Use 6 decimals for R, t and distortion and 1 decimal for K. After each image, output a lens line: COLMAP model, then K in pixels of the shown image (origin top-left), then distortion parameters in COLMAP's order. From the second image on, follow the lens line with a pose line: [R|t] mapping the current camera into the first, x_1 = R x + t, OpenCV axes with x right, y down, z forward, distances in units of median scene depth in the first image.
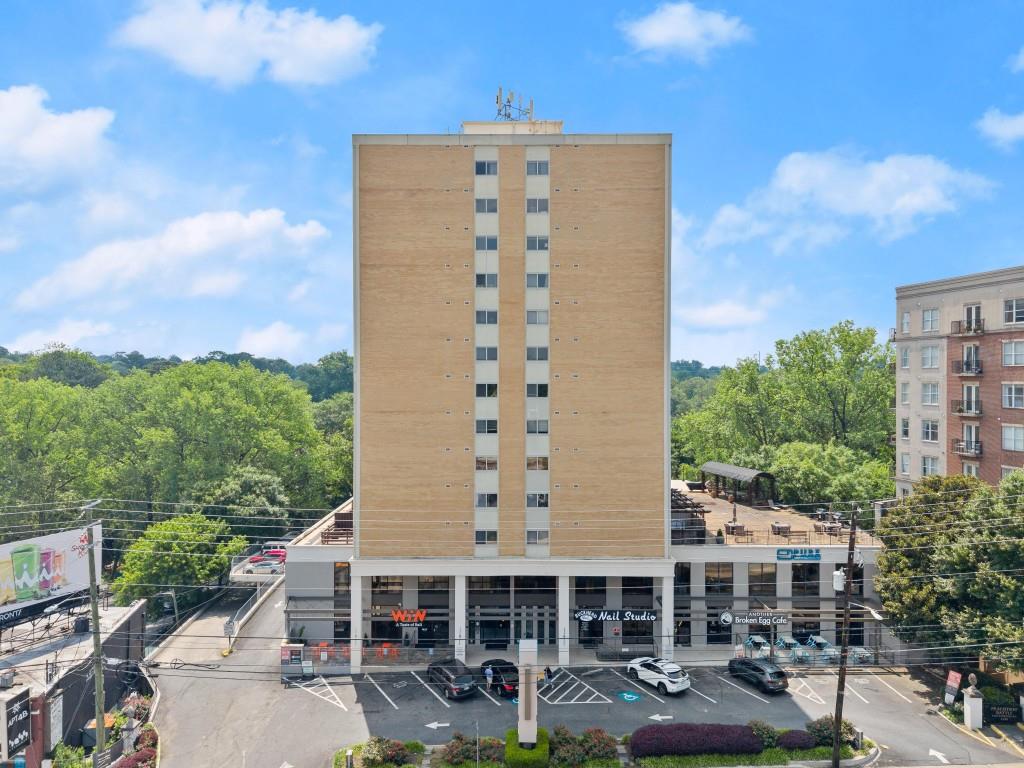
lens RADIAL K [[679.5, 0, 512.0], [0, 679.5, 384.0], [0, 0, 1]] dist [0.003014, -0.000187]
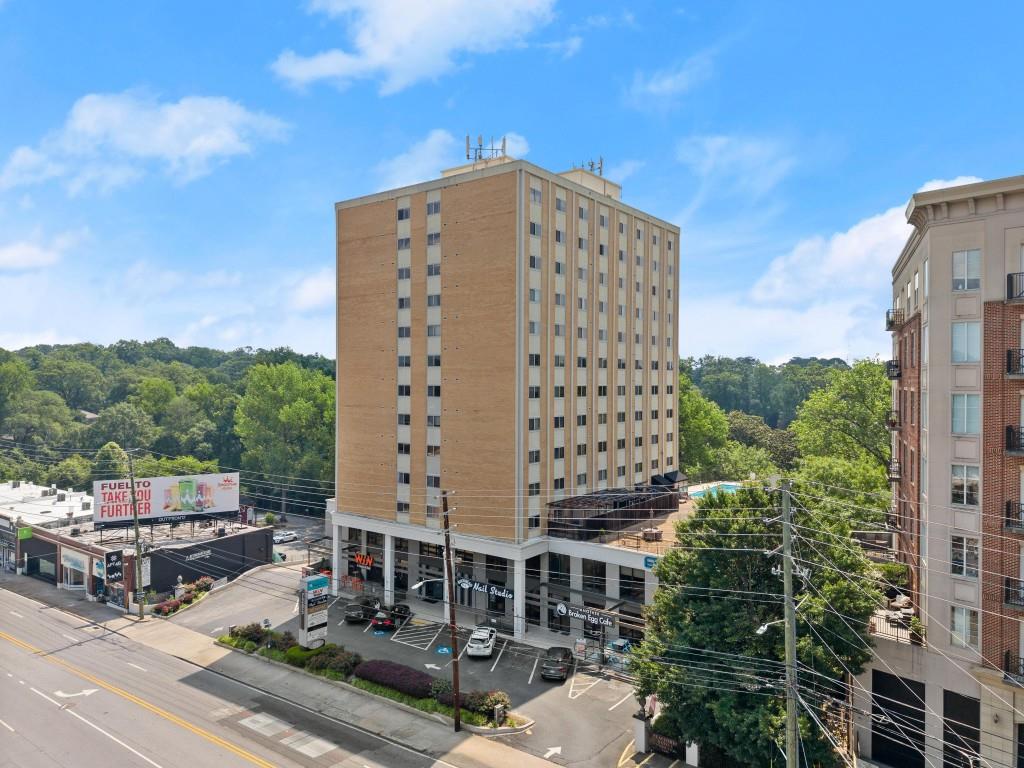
lens RADIAL K [[679.5, 0, 512.0], [0, 679.5, 384.0], [0, 0, 1]] dist [0.003014, -0.000187]
pose [[0.808570, 0.006556, -0.588364, 0.866497], [-0.007465, 0.999972, 0.000884, -0.005222], [0.588353, 0.003677, 0.808596, 0.099579]]
